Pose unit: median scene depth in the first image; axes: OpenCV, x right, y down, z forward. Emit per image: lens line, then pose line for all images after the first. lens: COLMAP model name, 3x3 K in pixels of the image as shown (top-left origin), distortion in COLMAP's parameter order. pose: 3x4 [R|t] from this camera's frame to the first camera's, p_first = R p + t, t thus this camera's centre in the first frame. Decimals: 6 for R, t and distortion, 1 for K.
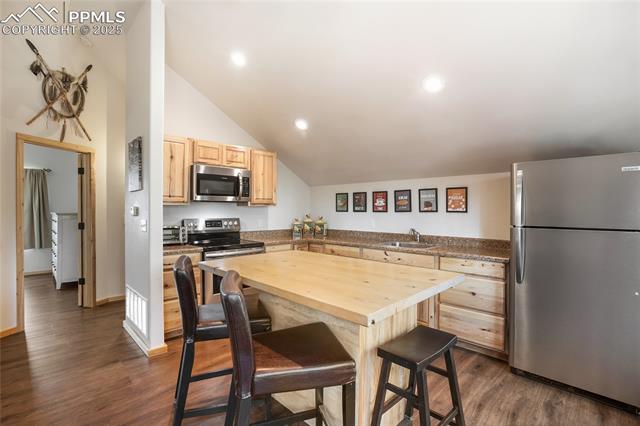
lens RADIAL K [[300.3, 0, 309.9], [0, 300.3, 213.8], [0, 0, 1]] dist [-0.048701, 0.018118]
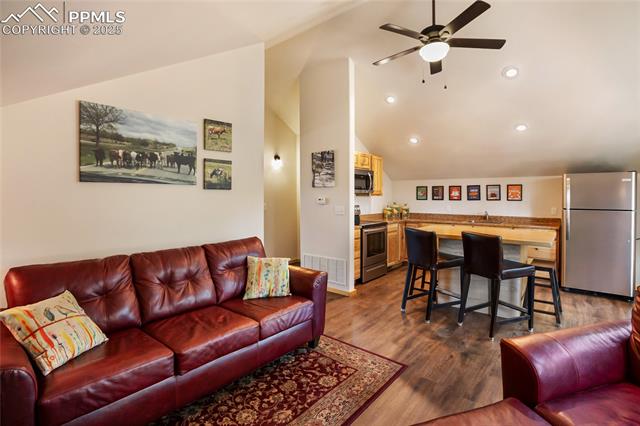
lens RADIAL K [[303.5, 0, 332.5], [0, 303.5, 203.3], [0, 0, 1]] dist [-0.047100, 0.020234]
pose [[0.991233, -0.004836, 0.132040, -0.581300], [0.003341, 0.999928, 0.011536, -0.011003], [-0.132086, -0.010994, 0.991177, -0.376829]]
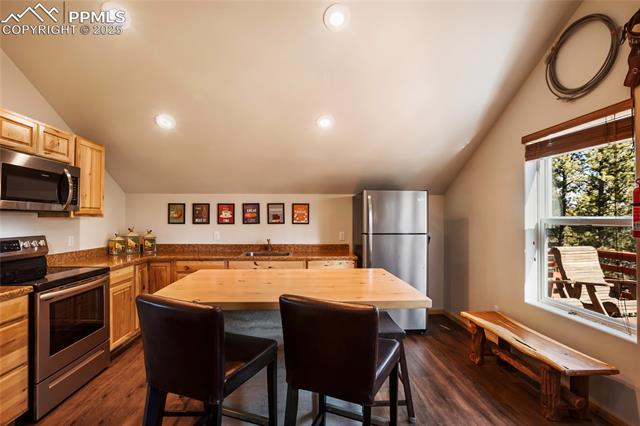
lens RADIAL K [[300.3, 0, 309.9], [0, 300.3, 213.8], [0, 0, 1]] dist [-0.048701, 0.018118]
pose [[0.660517, 0.013268, 0.750693, -0.363276], [0.009536, 0.999615, -0.026057, -0.012113], [-0.750750, 0.024370, 0.660137, 0.136483]]
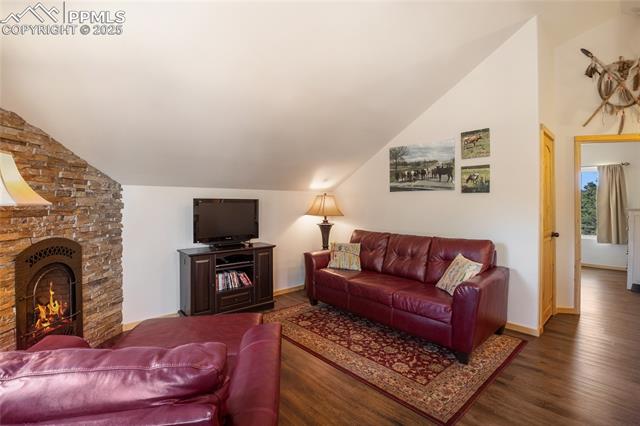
lens RADIAL K [[309.6, 0, 332.7], [0, 309.6, 211.7], [0, 0, 1]] dist [-0.047899, 0.021221]
pose [[0.001598, 0.024639, -0.999695, 0.118898], [-0.016920, 0.999554, 0.024609, 0.000451], [0.999856, 0.016875, 0.002014, 0.045652]]
